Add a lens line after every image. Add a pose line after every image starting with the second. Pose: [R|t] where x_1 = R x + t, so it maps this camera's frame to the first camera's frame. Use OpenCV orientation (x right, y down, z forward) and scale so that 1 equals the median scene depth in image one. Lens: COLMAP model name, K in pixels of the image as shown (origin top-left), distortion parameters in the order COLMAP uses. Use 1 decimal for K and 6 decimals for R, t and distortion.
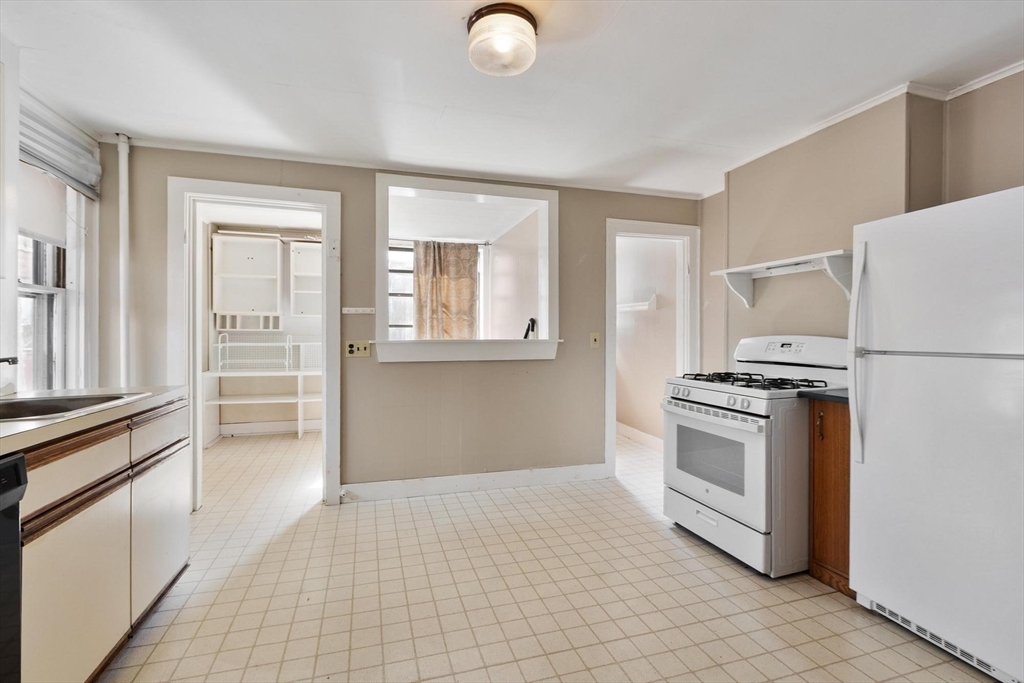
lens RADIAL K [[452.9, 0, 506.0], [0, 452.9, 335.4], [0, 0, 1]] dist [0.023188, 0.000606]
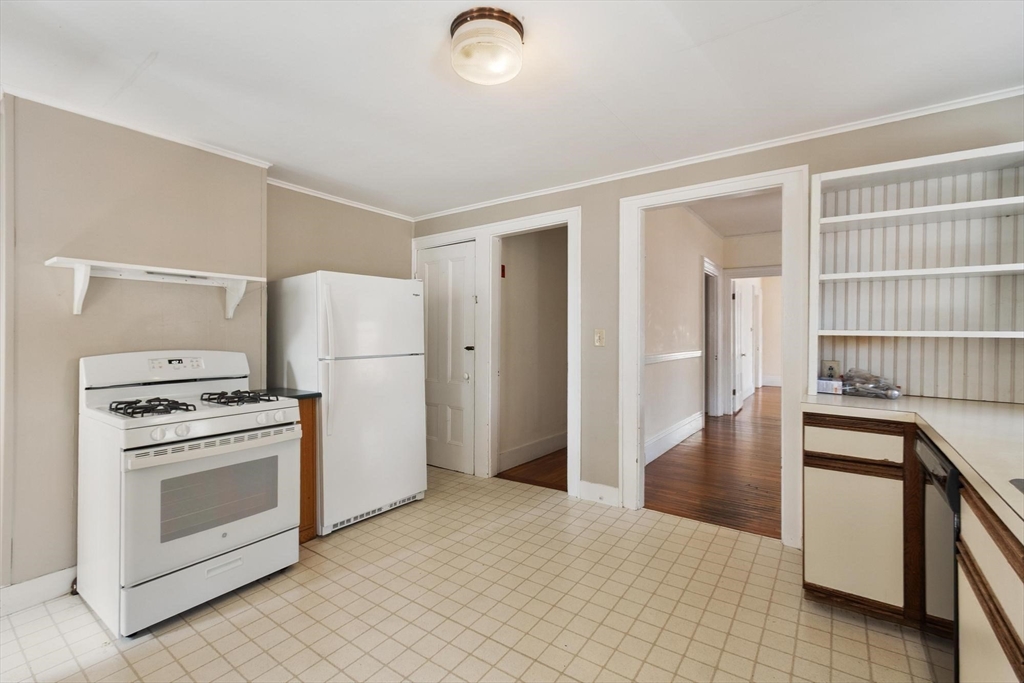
lens RADIAL K [[452.9, 0, 509.4], [0, 452.9, 343.5], [0, 0, 1]] dist [0.023188, 0.000606]
pose [[-0.607460, -0.005750, 0.794329, -0.561123], [0.002180, 0.999958, 0.008906, -0.022432], [-0.794347, 0.007142, -0.607422, 1.104776]]
